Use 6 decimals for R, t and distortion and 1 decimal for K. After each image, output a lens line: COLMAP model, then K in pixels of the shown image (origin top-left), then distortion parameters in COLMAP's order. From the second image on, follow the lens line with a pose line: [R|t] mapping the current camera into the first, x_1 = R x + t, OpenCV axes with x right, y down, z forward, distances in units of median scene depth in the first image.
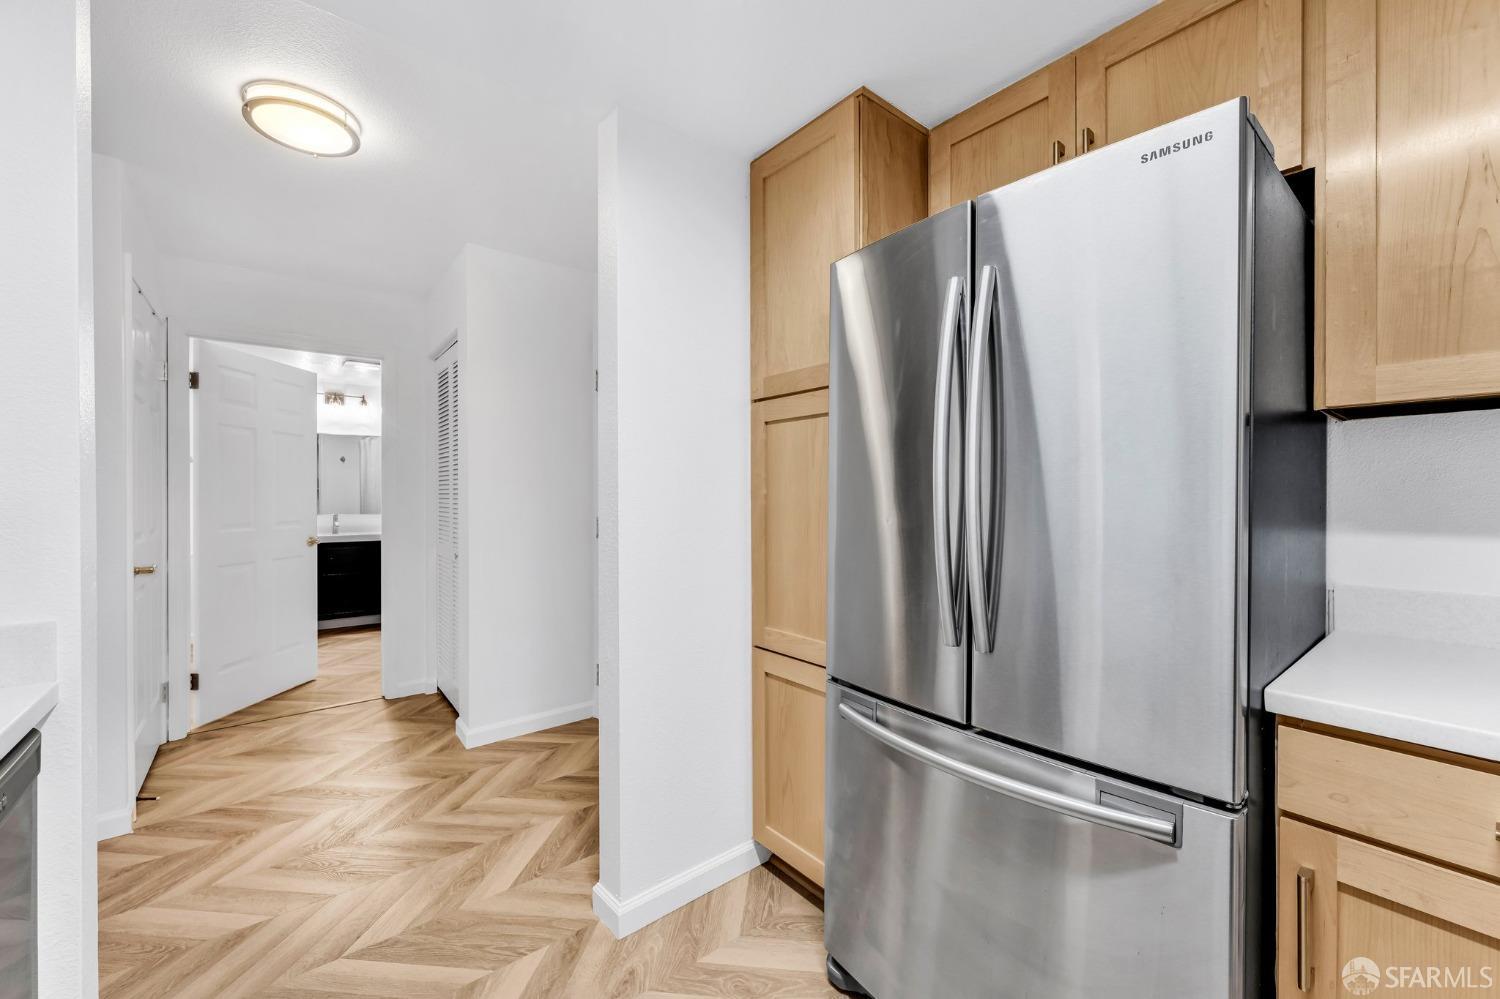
lens RADIAL K [[619.9, 0, 737.6], [0, 619.9, 498.9], [0, 0, 1]] dist [-0.002201, -0.000207]
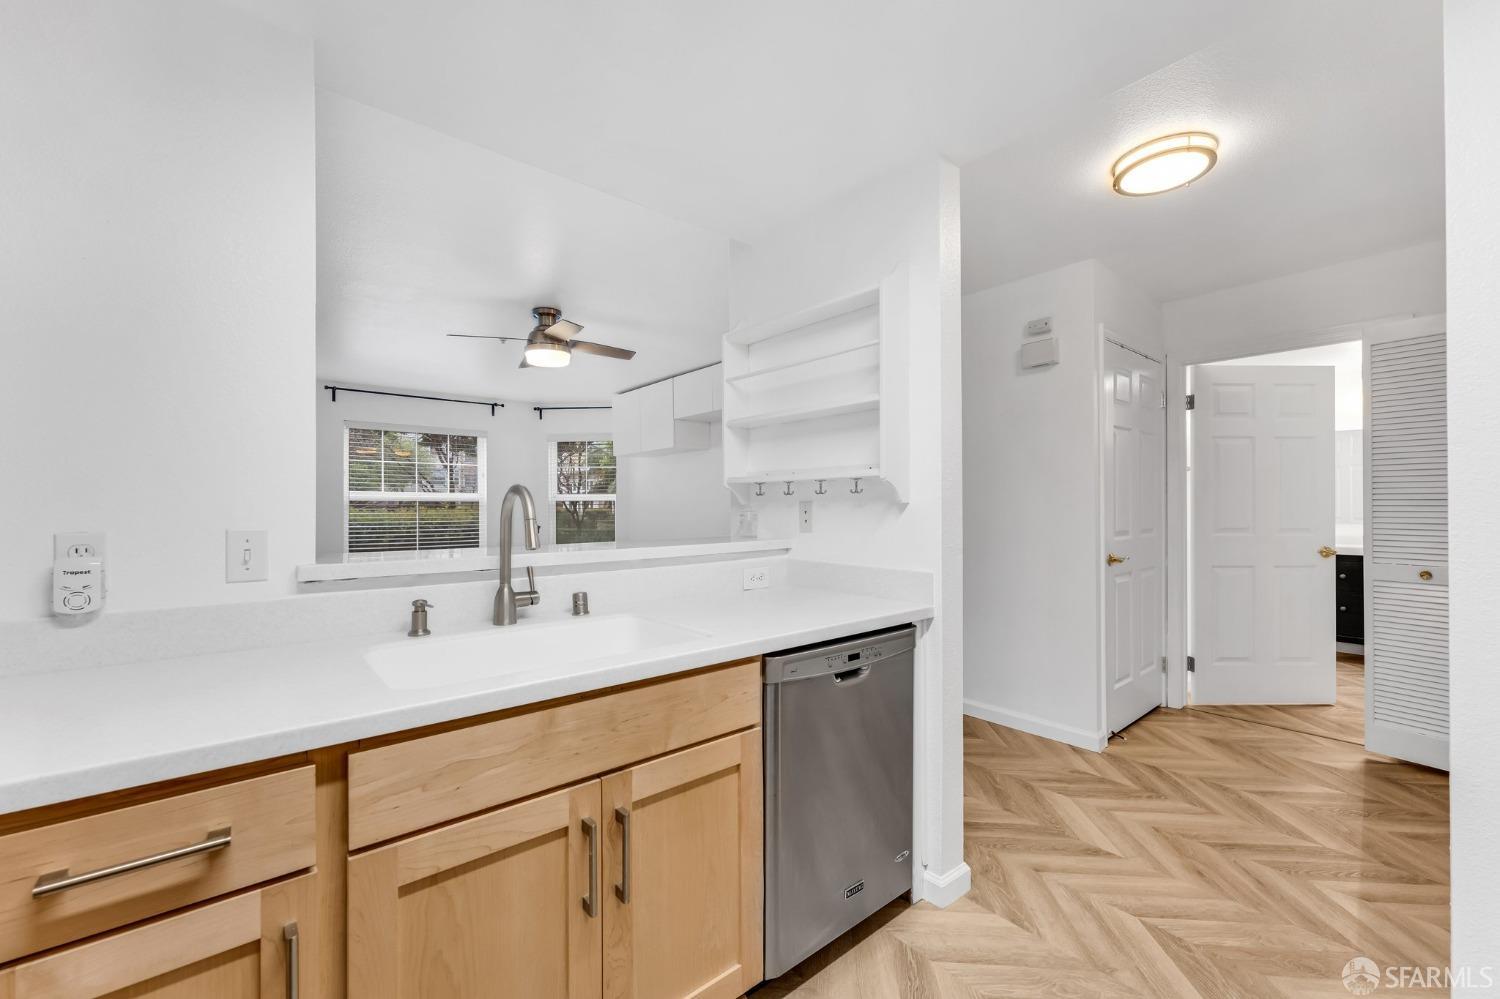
lens RADIAL K [[619.9, 0, 737.6], [0, 619.9, 498.9], [0, 0, 1]] dist [-0.002201, -0.000207]
pose [[-0.015149, -0.004205, -0.999876, 0.326952], [-0.006985, 0.999967, -0.004099, -0.000737], [0.999861, 0.006922, -0.015178, 0.198366]]
